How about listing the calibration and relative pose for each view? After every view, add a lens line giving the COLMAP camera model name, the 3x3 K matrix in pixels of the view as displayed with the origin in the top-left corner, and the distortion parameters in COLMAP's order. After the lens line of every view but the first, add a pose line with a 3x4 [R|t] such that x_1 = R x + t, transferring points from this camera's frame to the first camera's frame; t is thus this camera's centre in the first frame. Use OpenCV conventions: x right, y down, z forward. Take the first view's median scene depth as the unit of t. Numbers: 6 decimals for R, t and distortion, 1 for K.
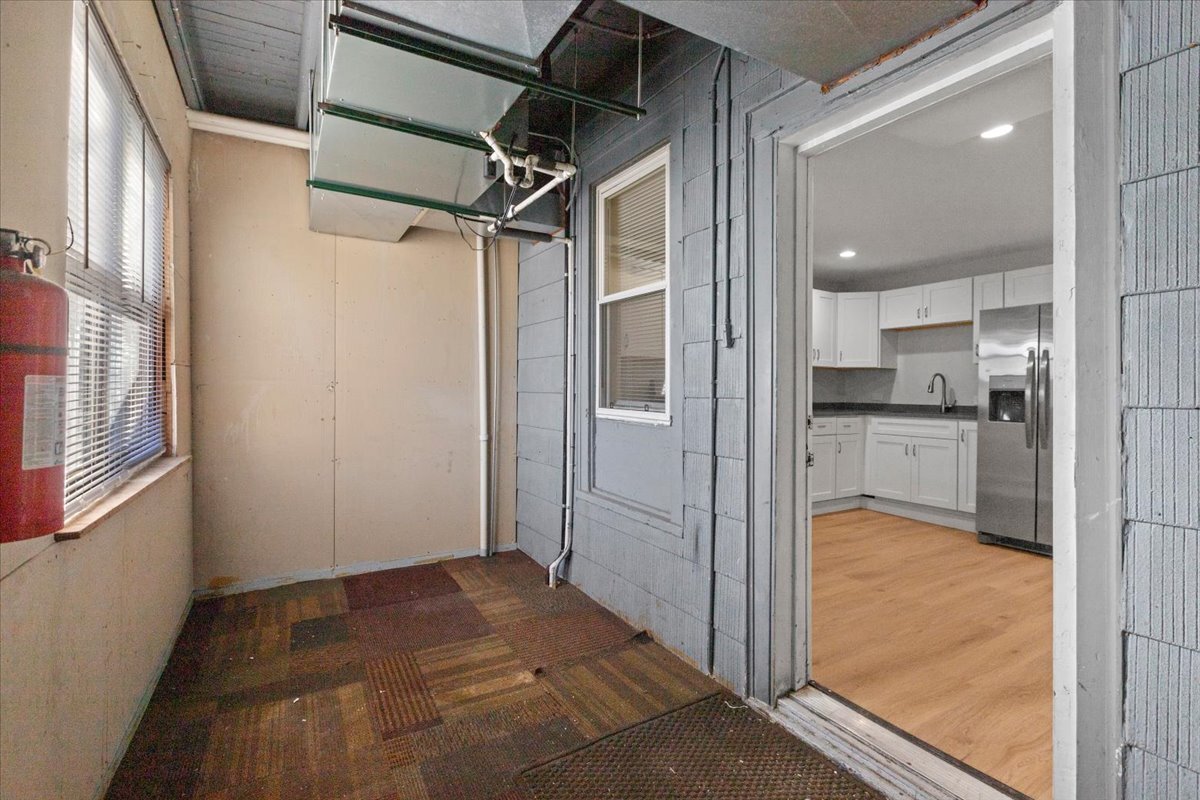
lens RADIAL K [[557.0, 0, 601.0], [0, 557.0, 394.3], [0, 0, 1]] dist [0.020013, -0.000445]
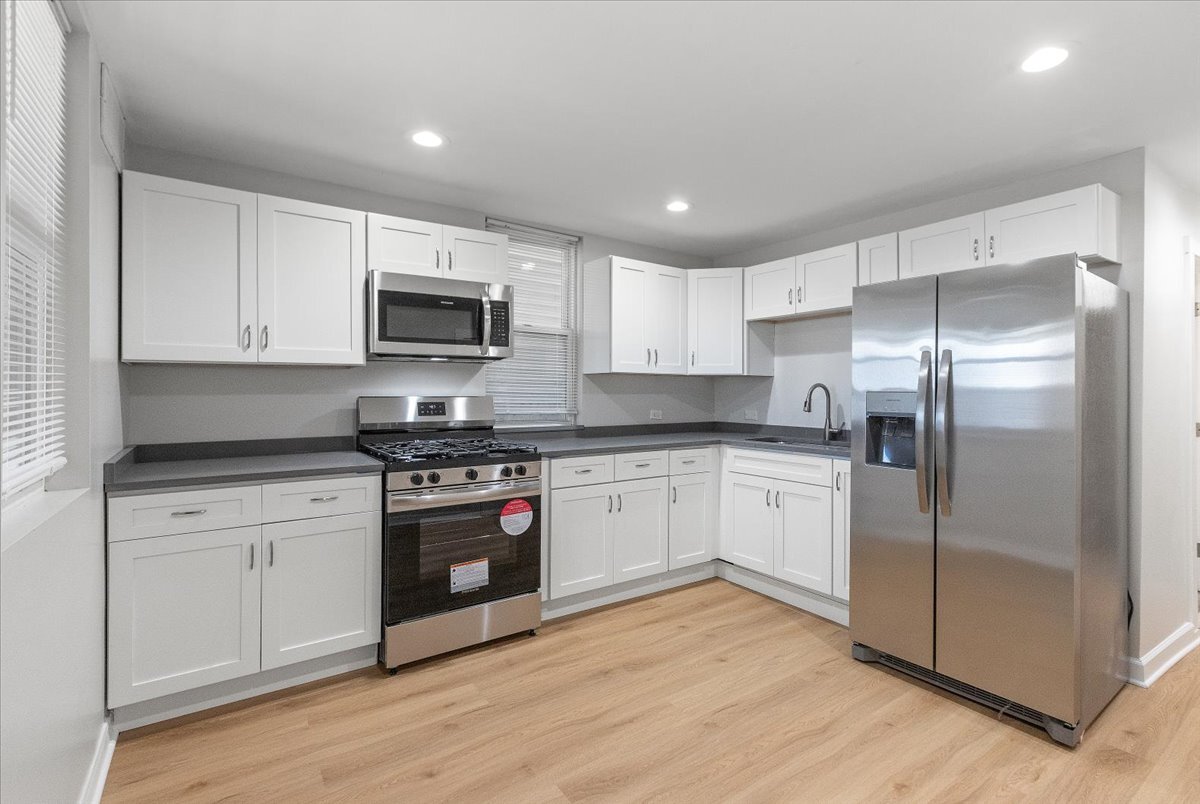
lens RADIAL K [[557.0, 0, 601.0], [0, 557.0, 396.3], [0, 0, 1]] dist [0.020013, -0.000445]
pose [[0.999248, -0.008429, 0.037856, 0.307408], [0.008428, 0.999964, 0.000188, -0.023941], [-0.037856, 0.000131, 0.999283, 0.324218]]
